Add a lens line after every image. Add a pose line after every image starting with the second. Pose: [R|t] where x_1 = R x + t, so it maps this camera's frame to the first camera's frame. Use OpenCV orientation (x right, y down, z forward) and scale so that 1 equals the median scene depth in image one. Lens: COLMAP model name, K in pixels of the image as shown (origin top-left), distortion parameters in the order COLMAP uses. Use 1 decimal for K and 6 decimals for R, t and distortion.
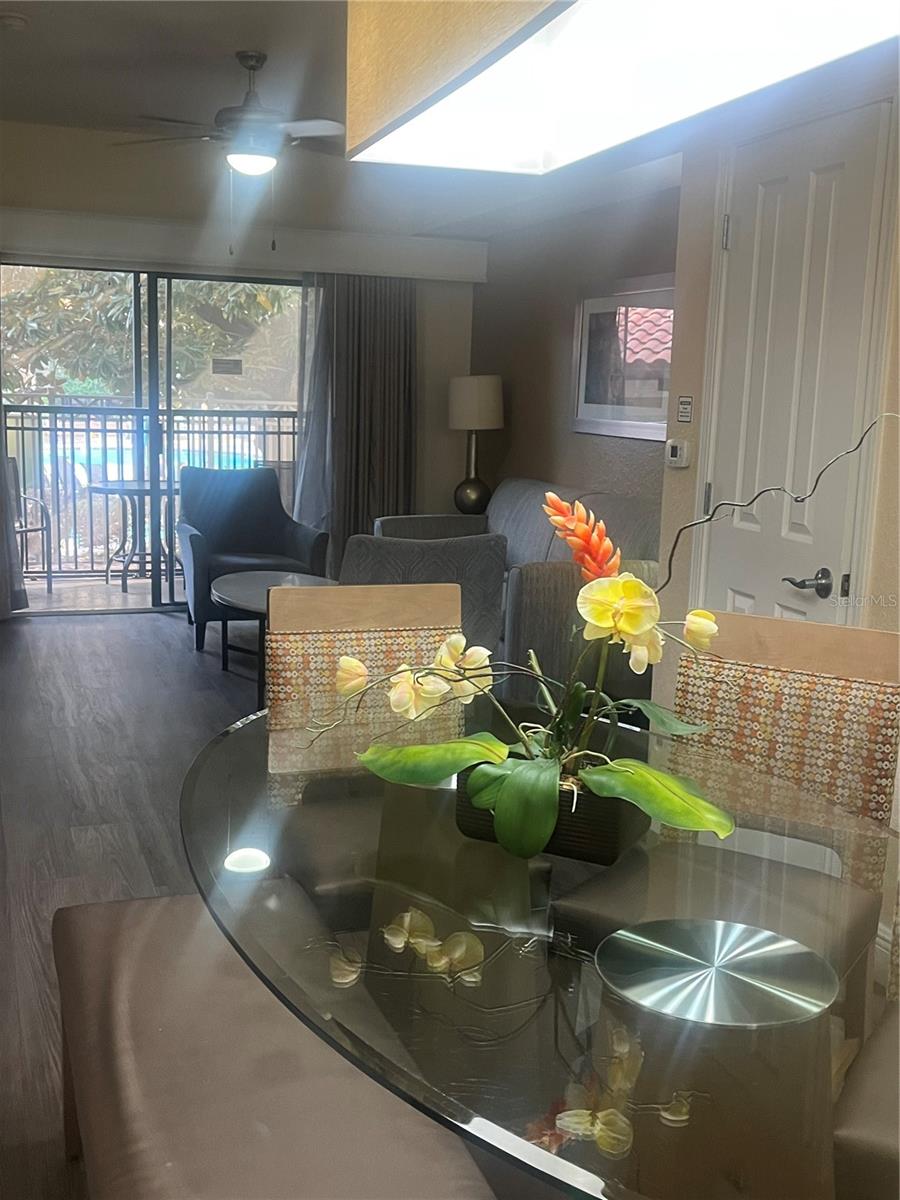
lens RADIAL K [[1303.2, 0, 448.9], [0, 1303.2, 600.9], [0, 0, 1]] dist [0.029554, 0.000000]
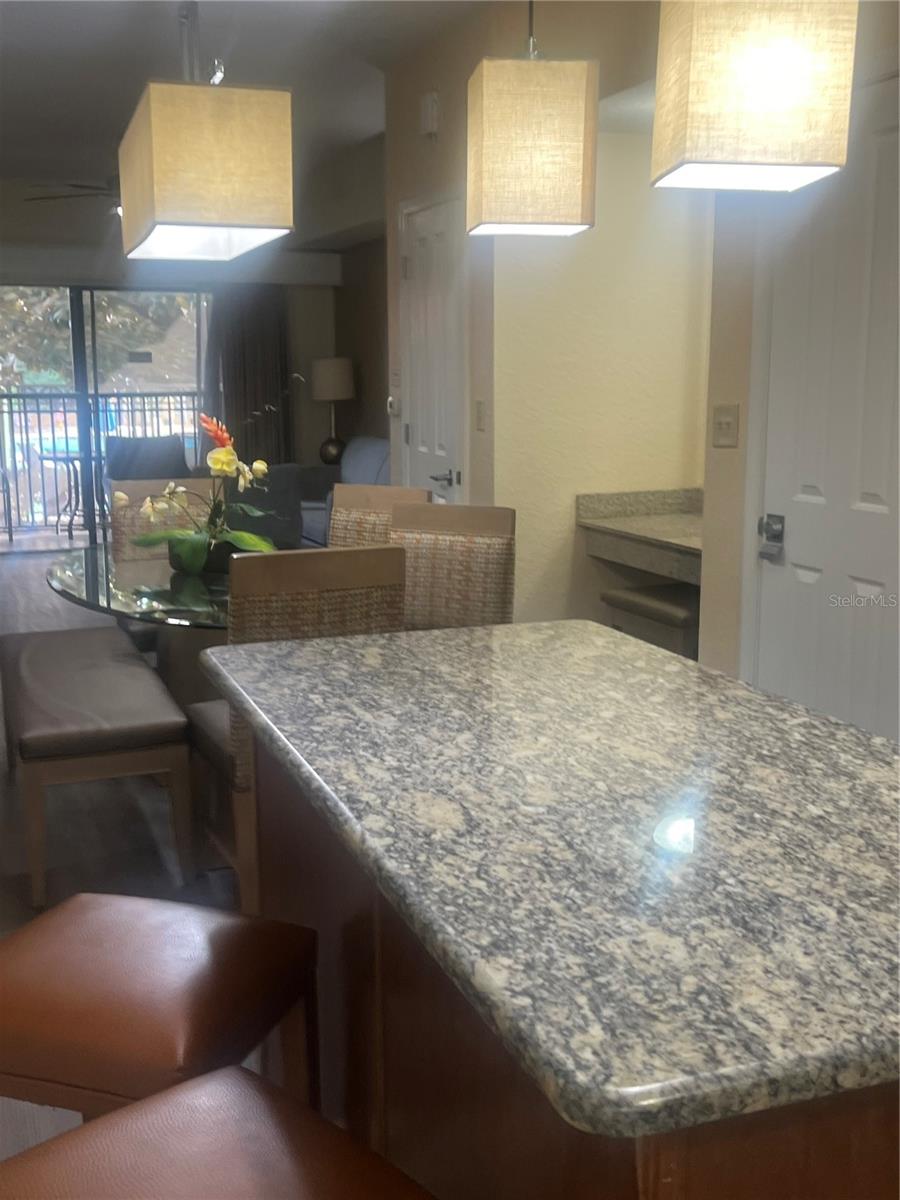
lens RADIAL K [[1303.2, 0, 433.0], [0, 1303.2, 597.7], [0, 0, 1]] dist [0.029554, 0.000000]
pose [[0.999450, -0.032841, 0.004511, 0.104955], [0.032782, 0.999383, 0.012587, 0.050657], [-0.004921, -0.012432, 0.999911, -0.292825]]
